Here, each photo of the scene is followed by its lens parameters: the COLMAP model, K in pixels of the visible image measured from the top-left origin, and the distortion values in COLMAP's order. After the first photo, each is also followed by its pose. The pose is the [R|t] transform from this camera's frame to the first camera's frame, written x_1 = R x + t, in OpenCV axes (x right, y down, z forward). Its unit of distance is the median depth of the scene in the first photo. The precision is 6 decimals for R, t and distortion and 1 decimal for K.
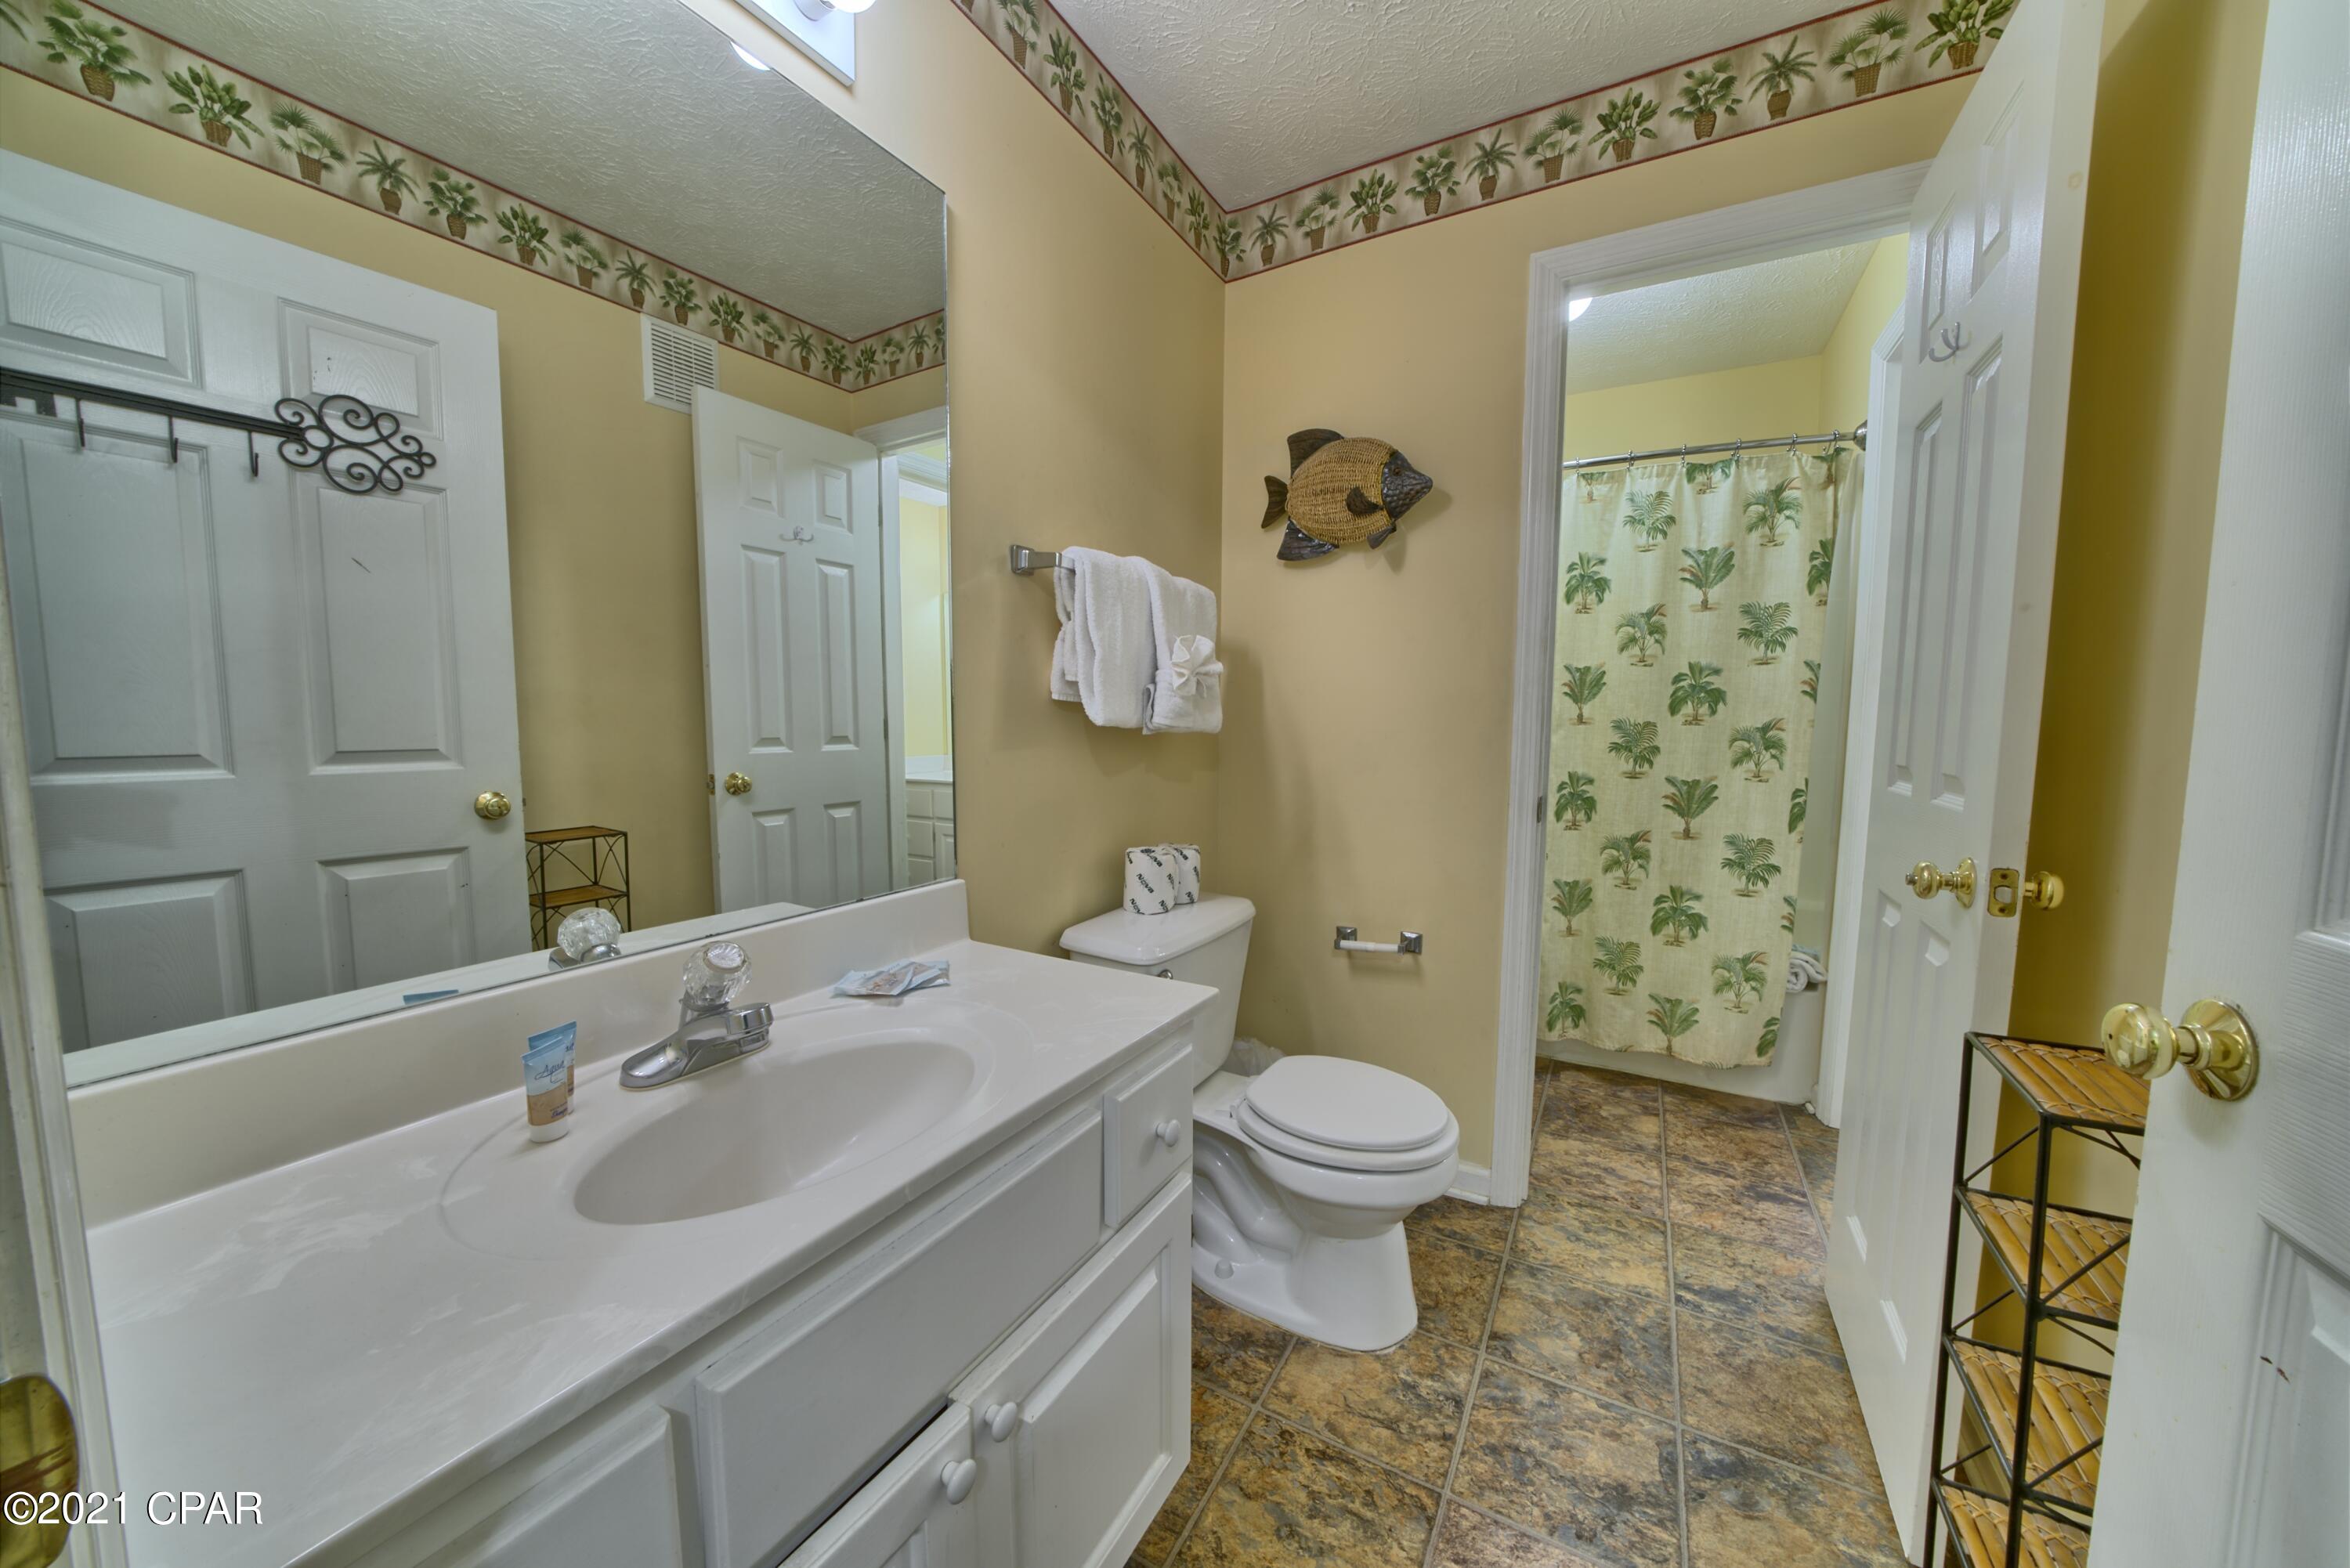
lens RADIAL K [[811.6, 0, 1162.3], [0, 811.6, 779.3], [0, 0, 1]] dist [-0.022920, 0.001568]
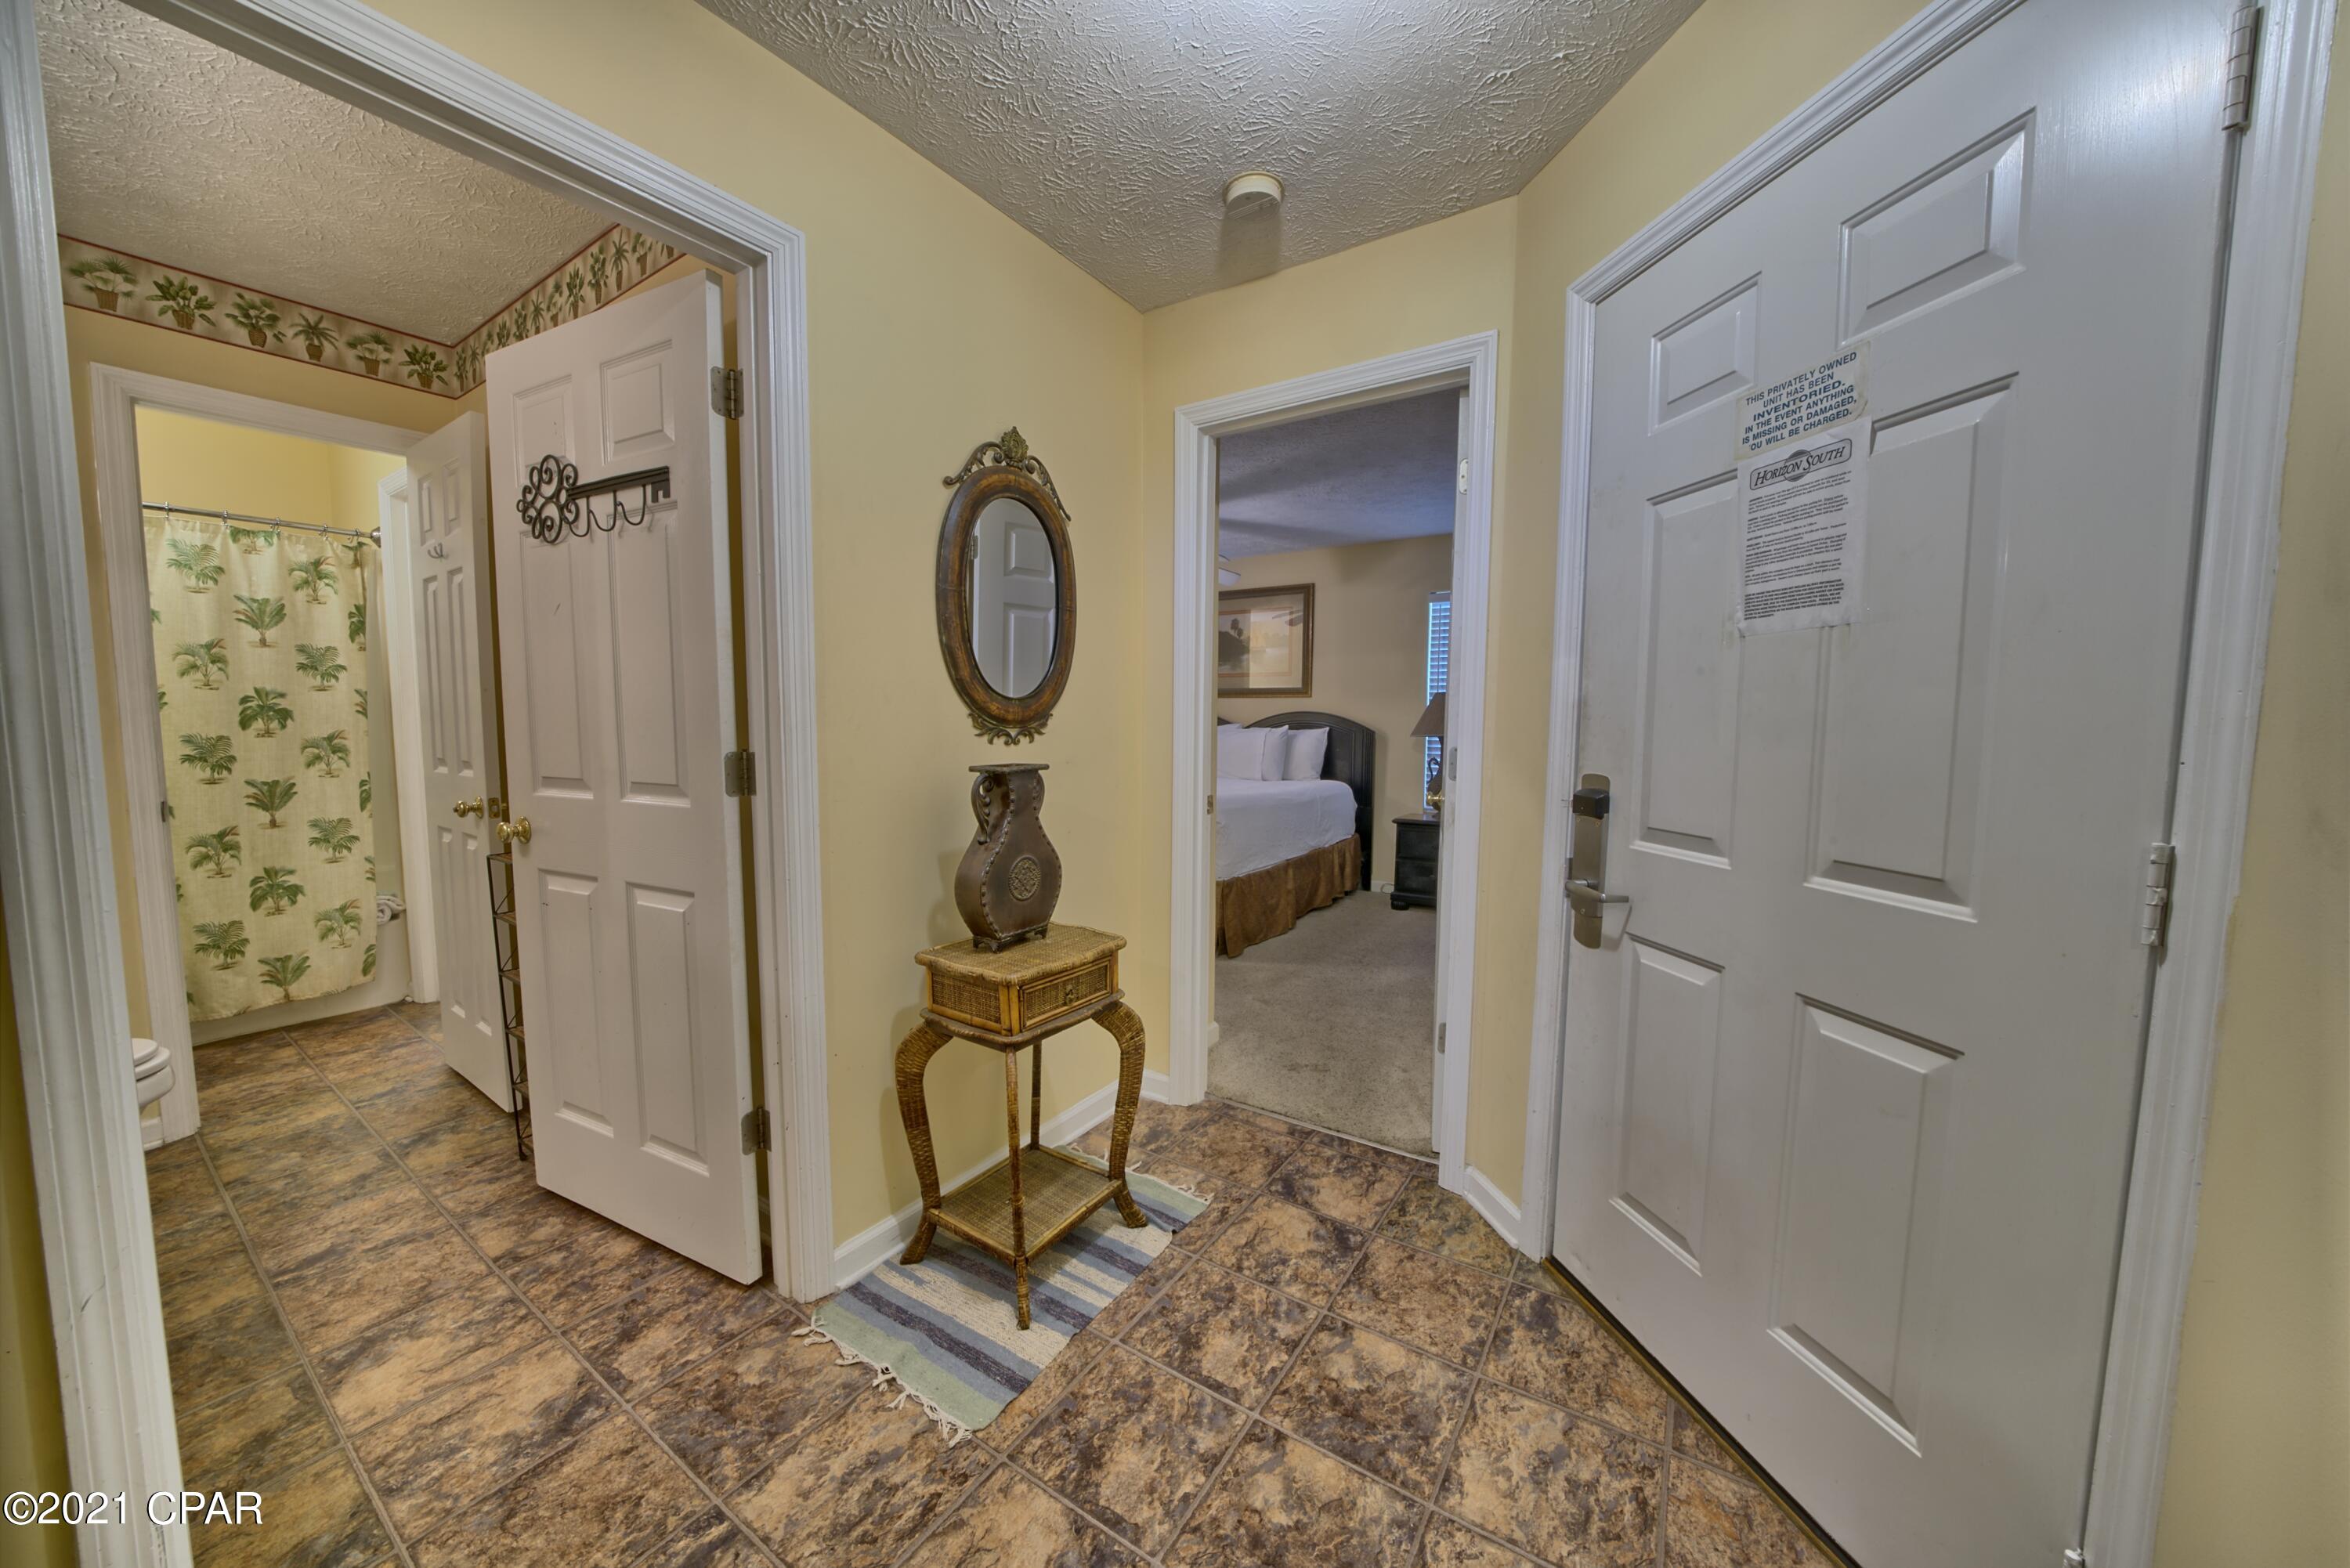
lens RADIAL K [[811.6, 0, 1173.9], [0, 811.6, 779.3], [0, 0, 1]] dist [-0.022920, 0.001568]
pose [[0.057140, -0.086665, 0.994597, -0.505246], [0.078834, 0.993506, 0.082041, 0.008839], [-0.995249, 0.073720, 0.063601, -0.500933]]
